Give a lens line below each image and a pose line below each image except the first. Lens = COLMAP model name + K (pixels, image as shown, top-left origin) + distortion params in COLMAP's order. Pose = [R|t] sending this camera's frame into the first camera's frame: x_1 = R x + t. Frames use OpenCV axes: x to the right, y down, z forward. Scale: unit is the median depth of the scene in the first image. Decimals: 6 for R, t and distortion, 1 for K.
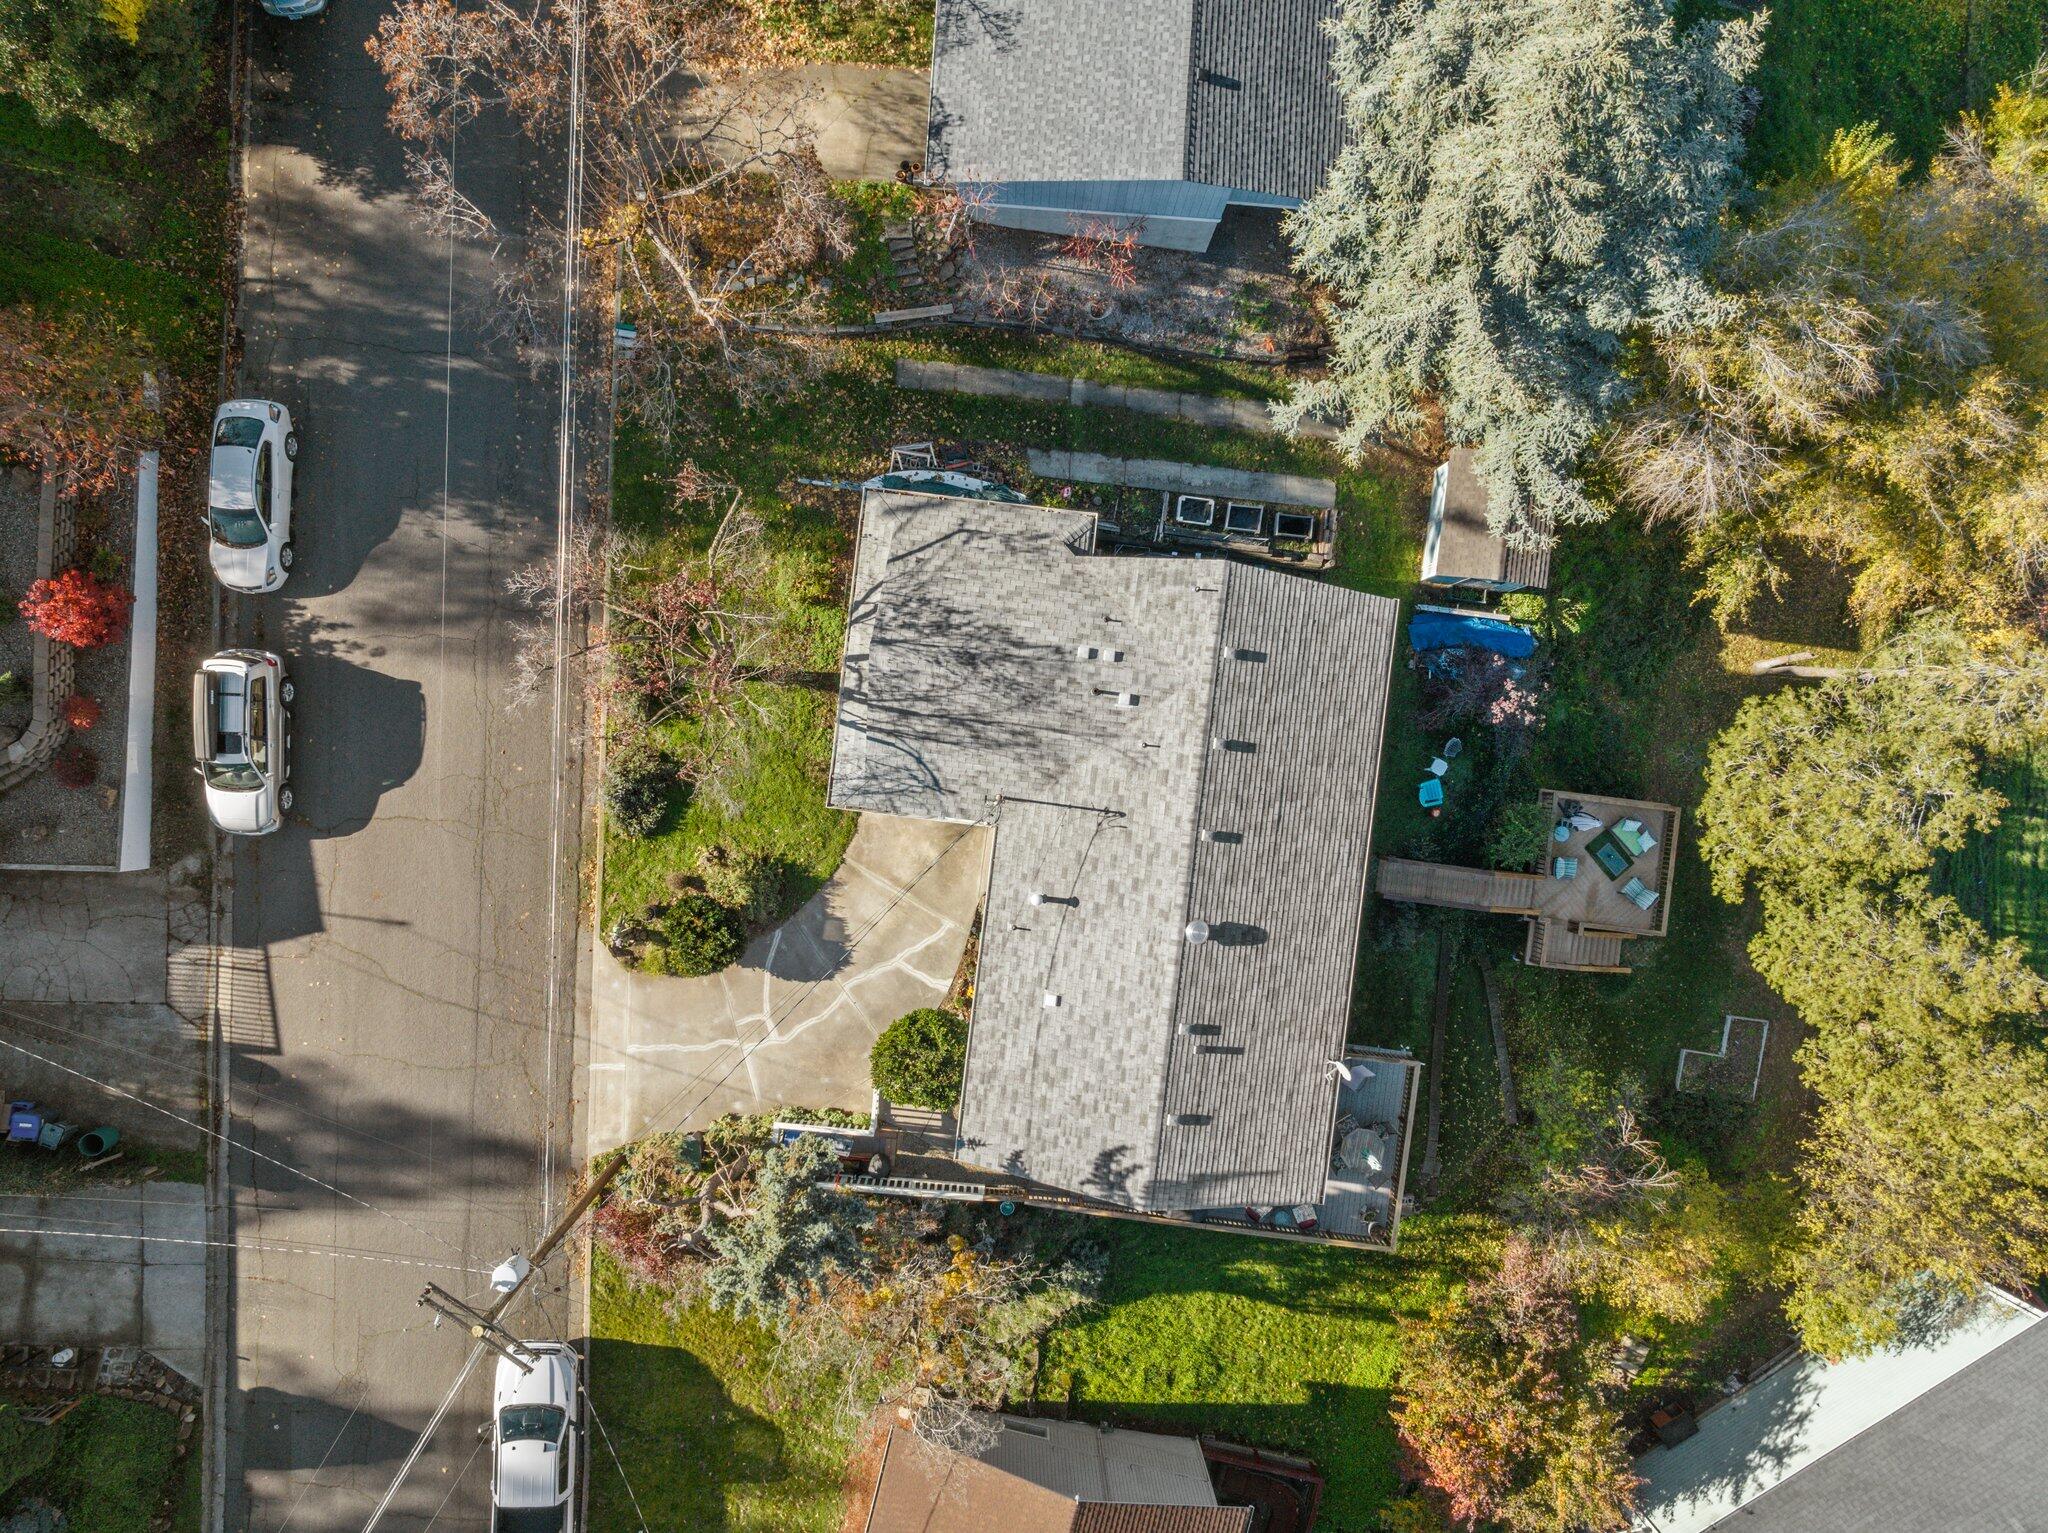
lens RADIAL K [[1443.1, 0, 1024.0], [0, 1443.1, 766.5], [0, 0, 1]] dist [-0.003671, -0.000732]
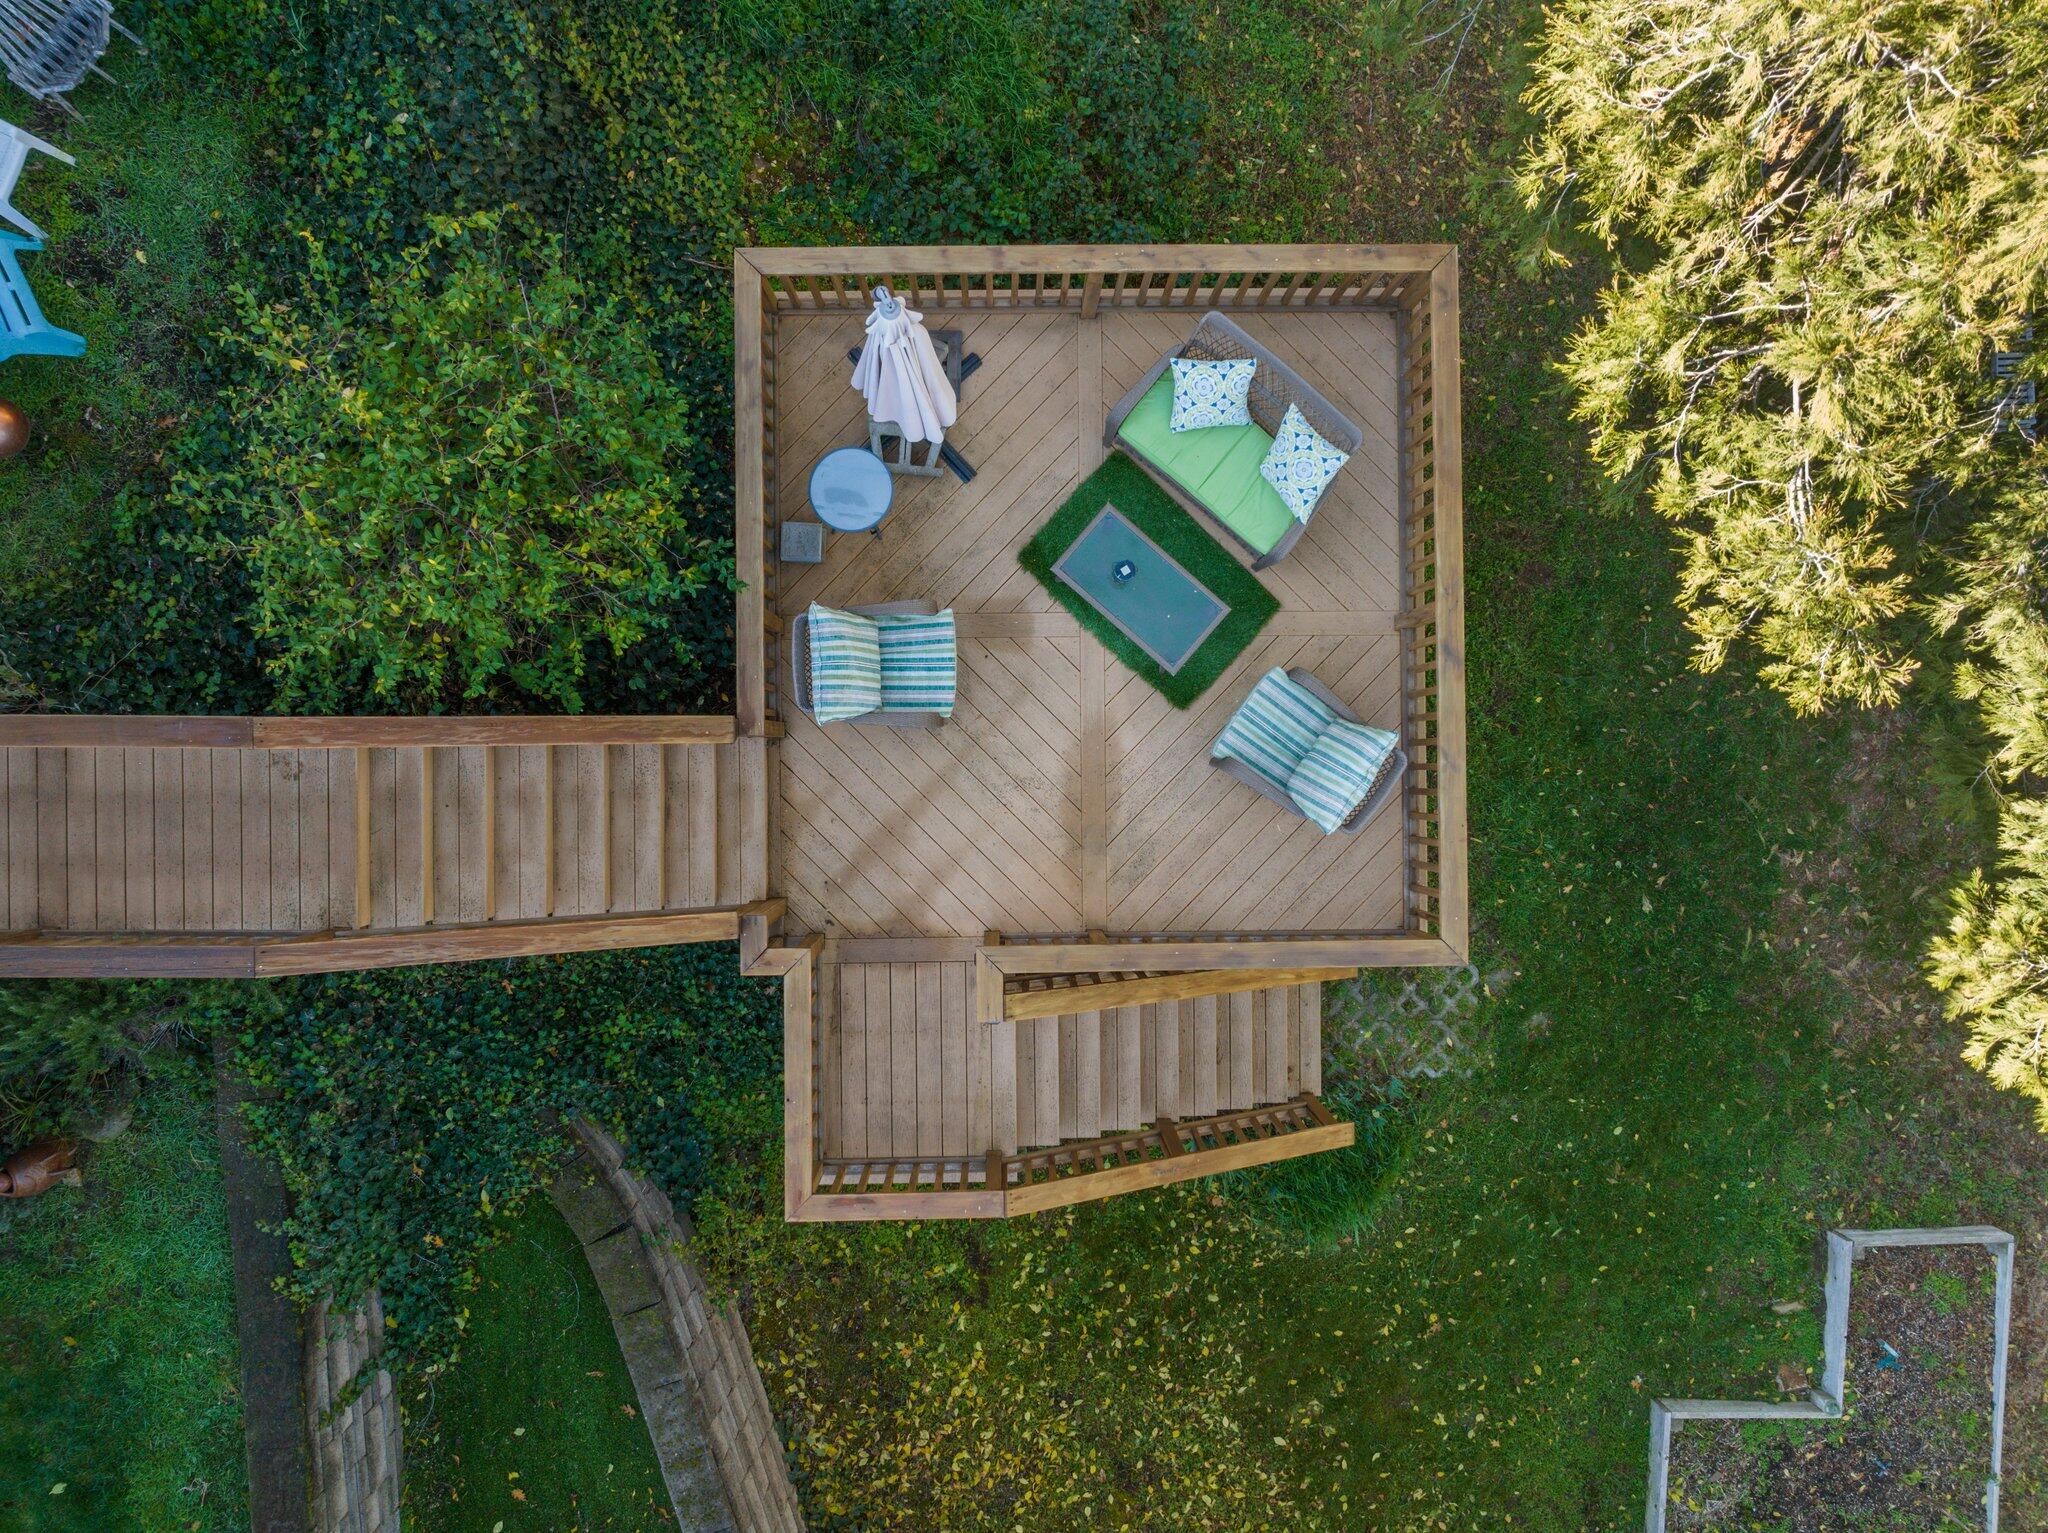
lens RADIAL K [[1416.7, 0, 1024.0], [0, 1416.7, 766.5], [0, 0, 1]] dist [0.001889, -0.000039]
pose [[0.990445, -0.137671, 0.008064, 0.388945], [0.137663, 0.990478, 0.001535, 0.085062], [-0.008199, -0.000410, 0.999966, 0.817171]]
